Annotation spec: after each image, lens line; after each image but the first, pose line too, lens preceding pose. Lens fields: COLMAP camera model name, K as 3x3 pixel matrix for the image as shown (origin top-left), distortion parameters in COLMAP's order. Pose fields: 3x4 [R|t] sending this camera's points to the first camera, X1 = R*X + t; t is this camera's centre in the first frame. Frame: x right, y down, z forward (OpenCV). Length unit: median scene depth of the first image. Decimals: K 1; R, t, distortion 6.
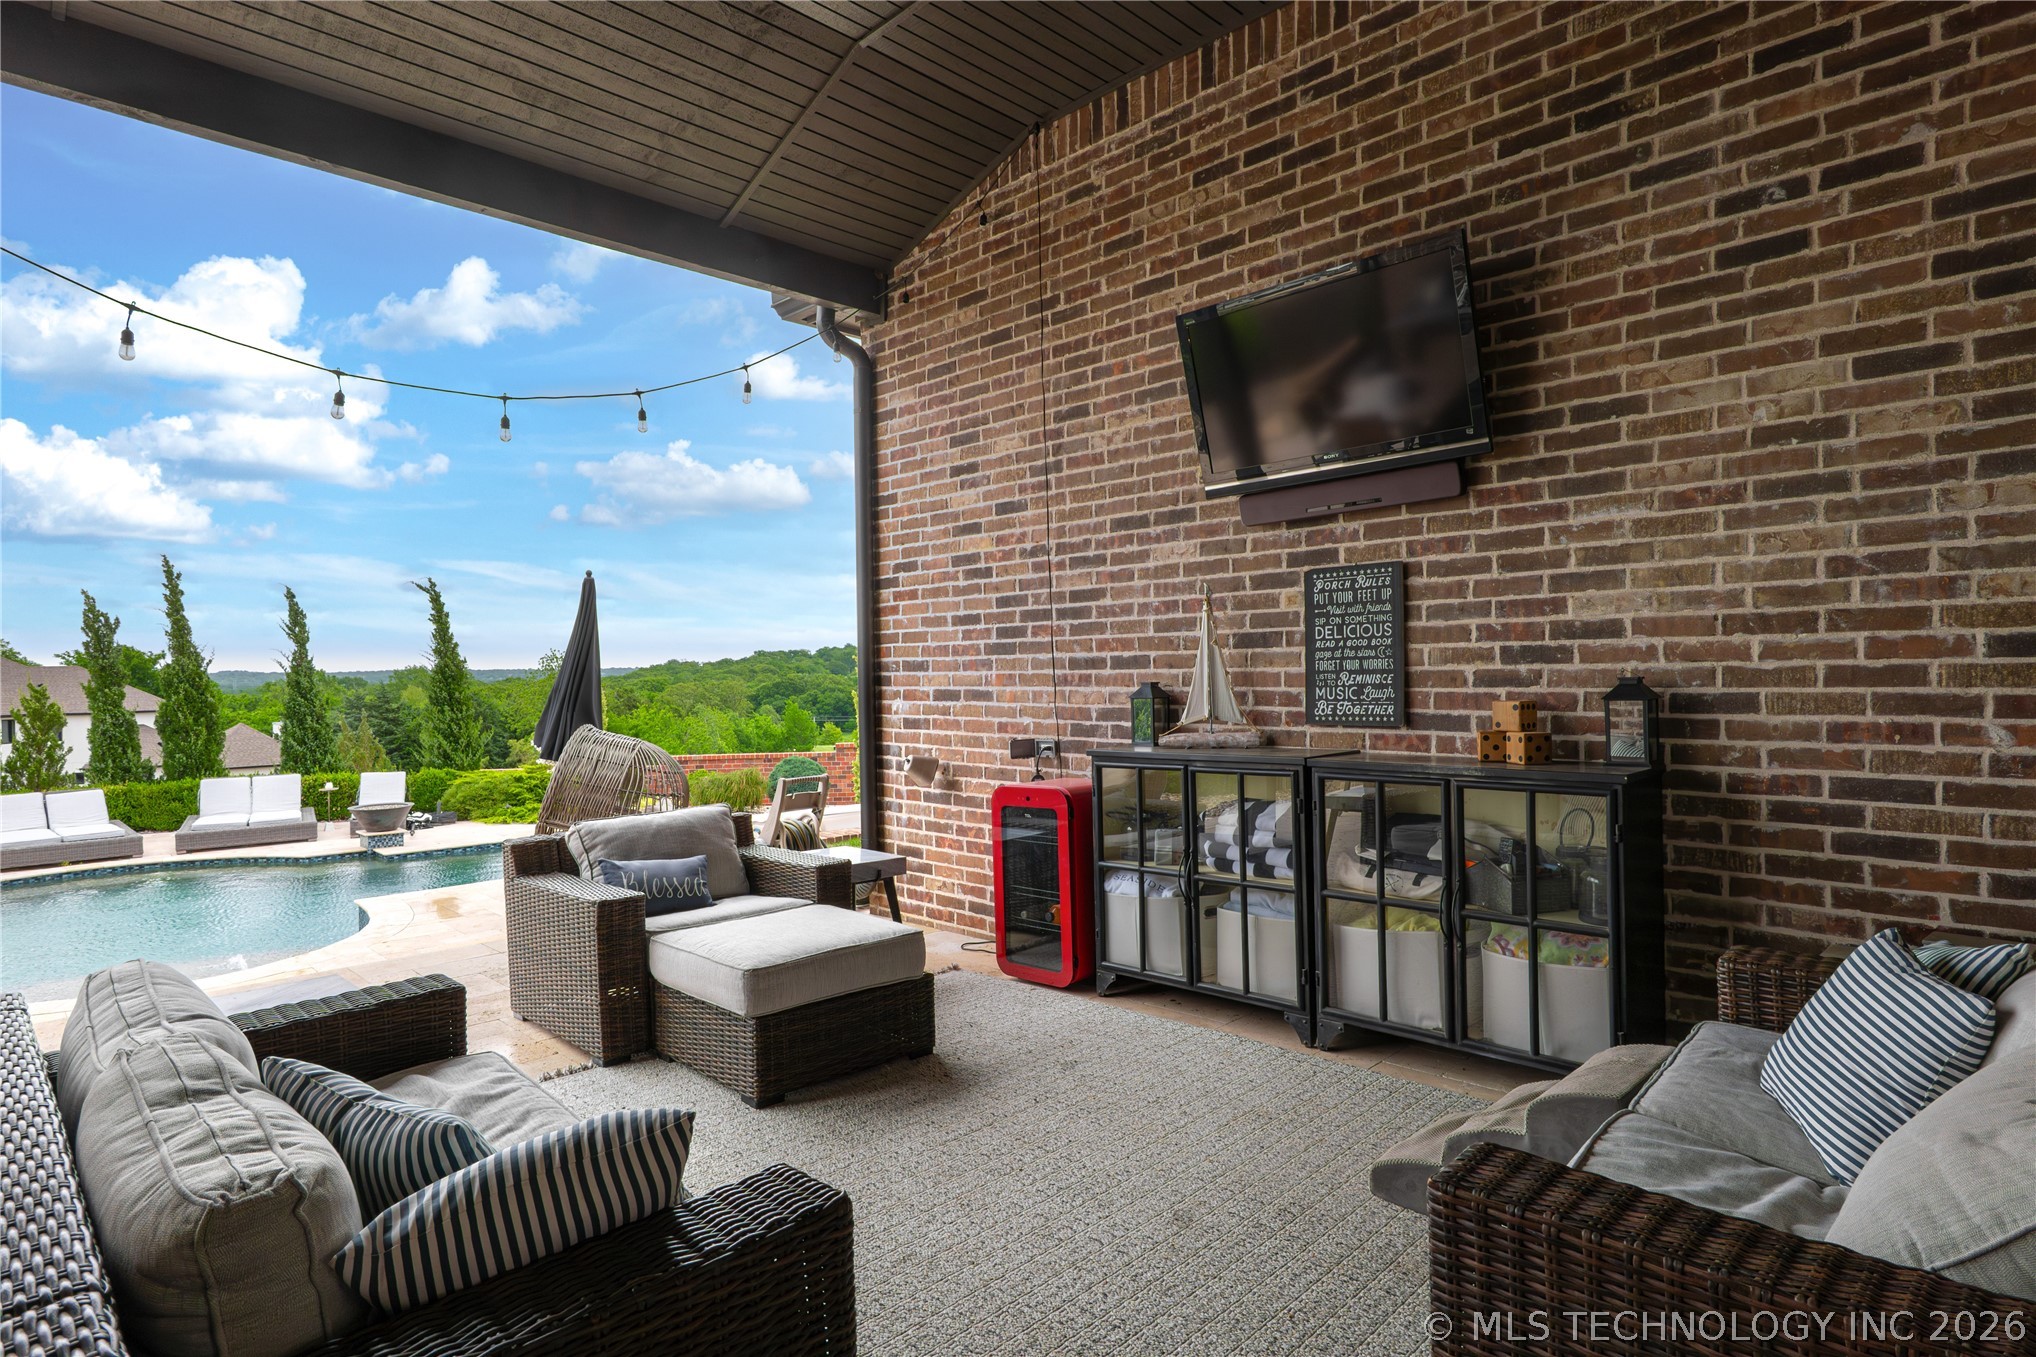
lens RADIAL K [[1076.7, 0, 1023.1], [0, 1076.7, 678.2], [0, 0, 1]] dist [-0.025013, 0.015543]
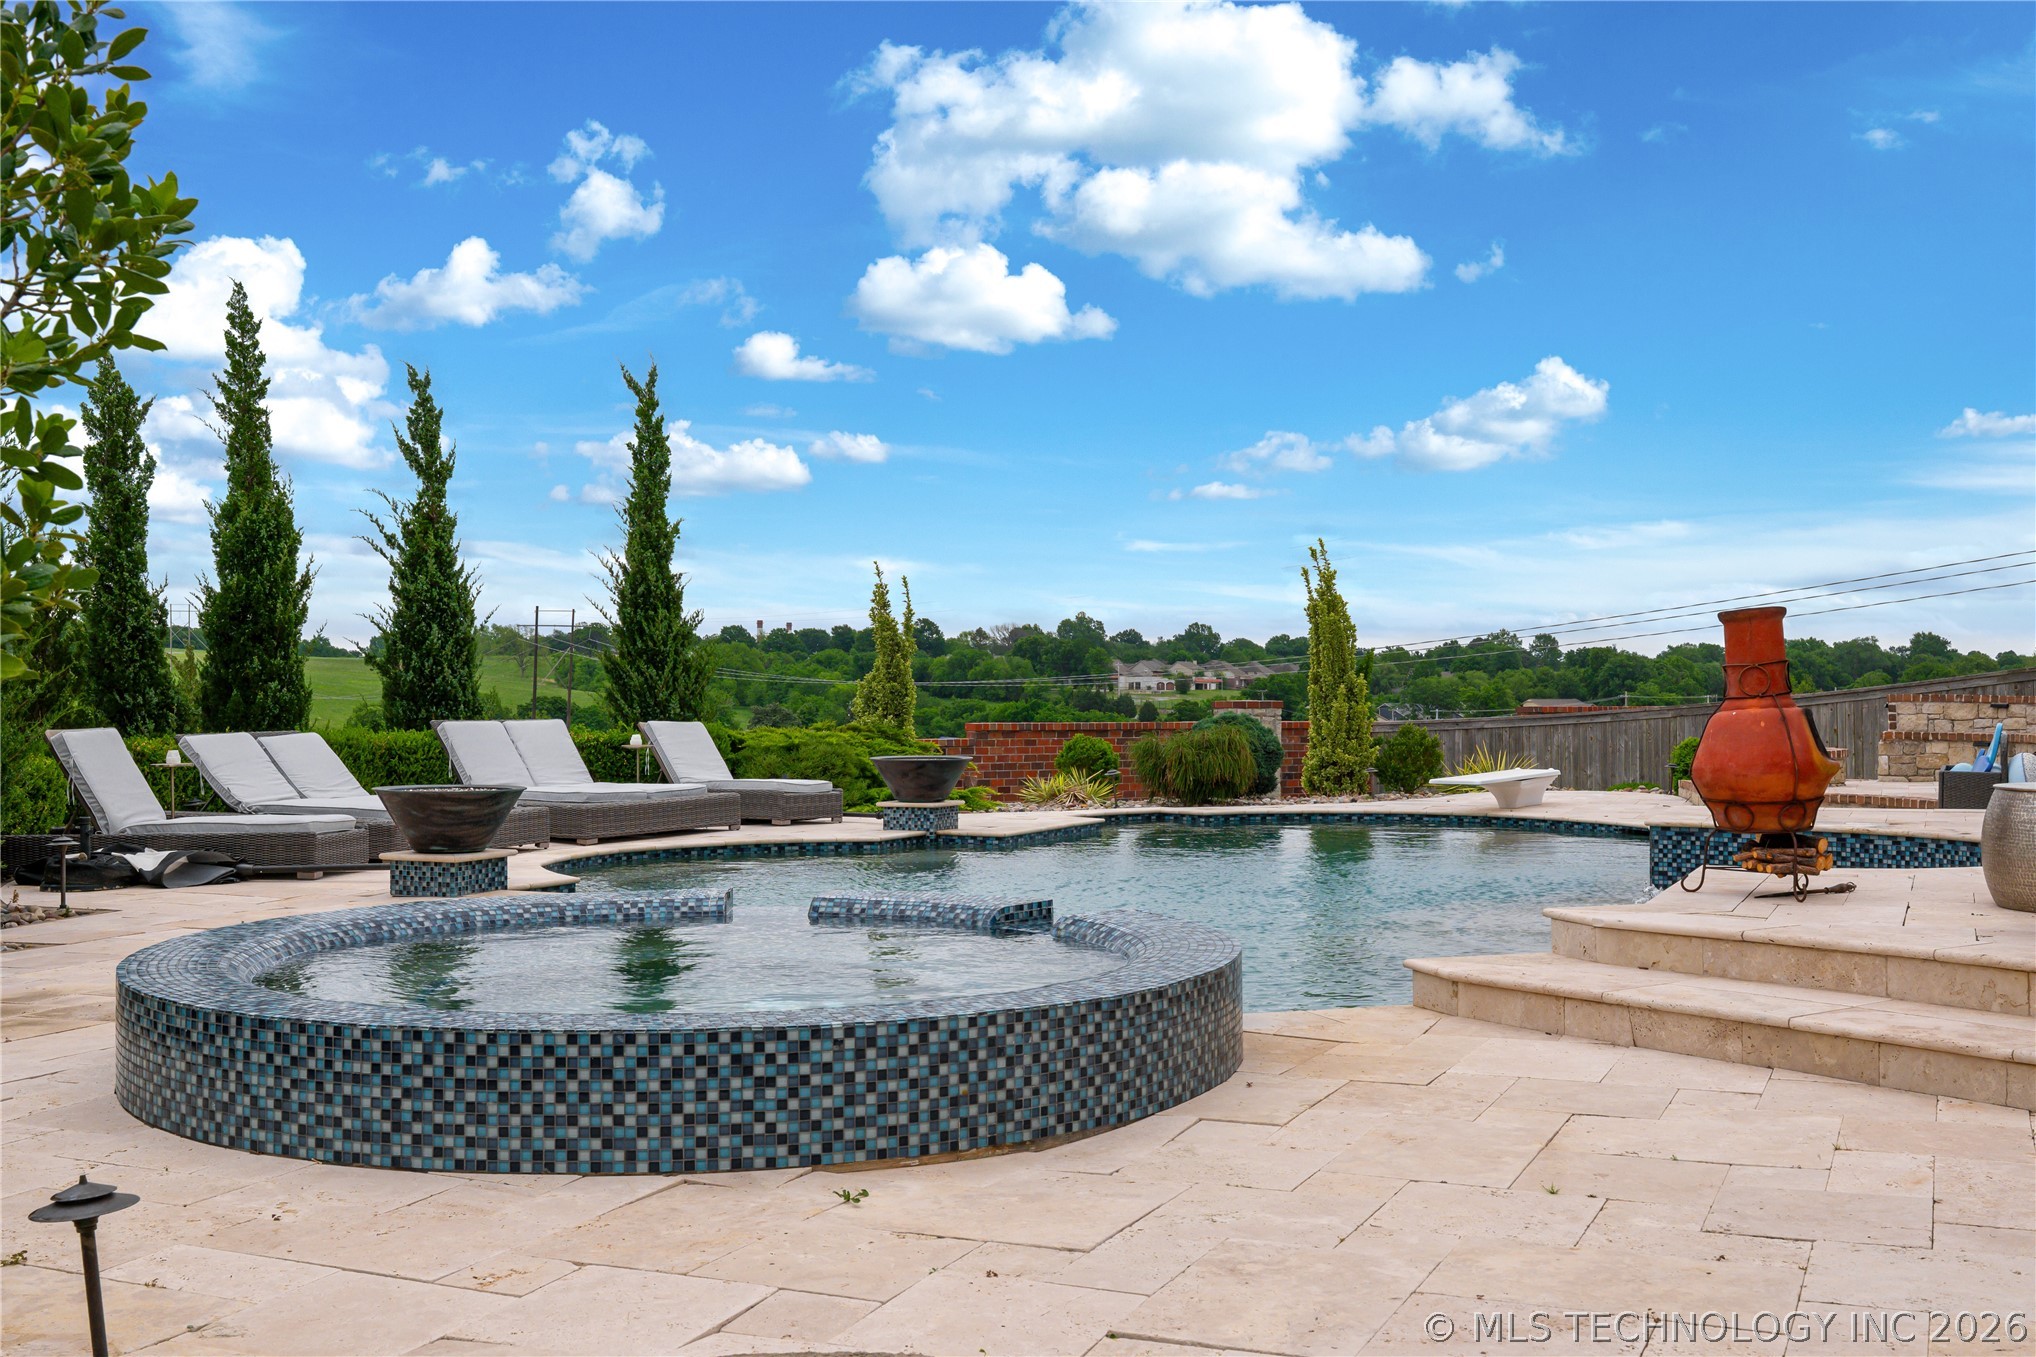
lens RADIAL K [[2065.7, 0, 1024.2], [0, 2065.7, 682.2], [0, 0, 1]] dist [-0.005786, 0.015174]
pose [[0.936731, 0.014536, 0.349748, -2.438194], [-0.010761, 0.999861, -0.012732, 0.244284], [-0.349884, 0.008163, 0.936757, -0.087254]]
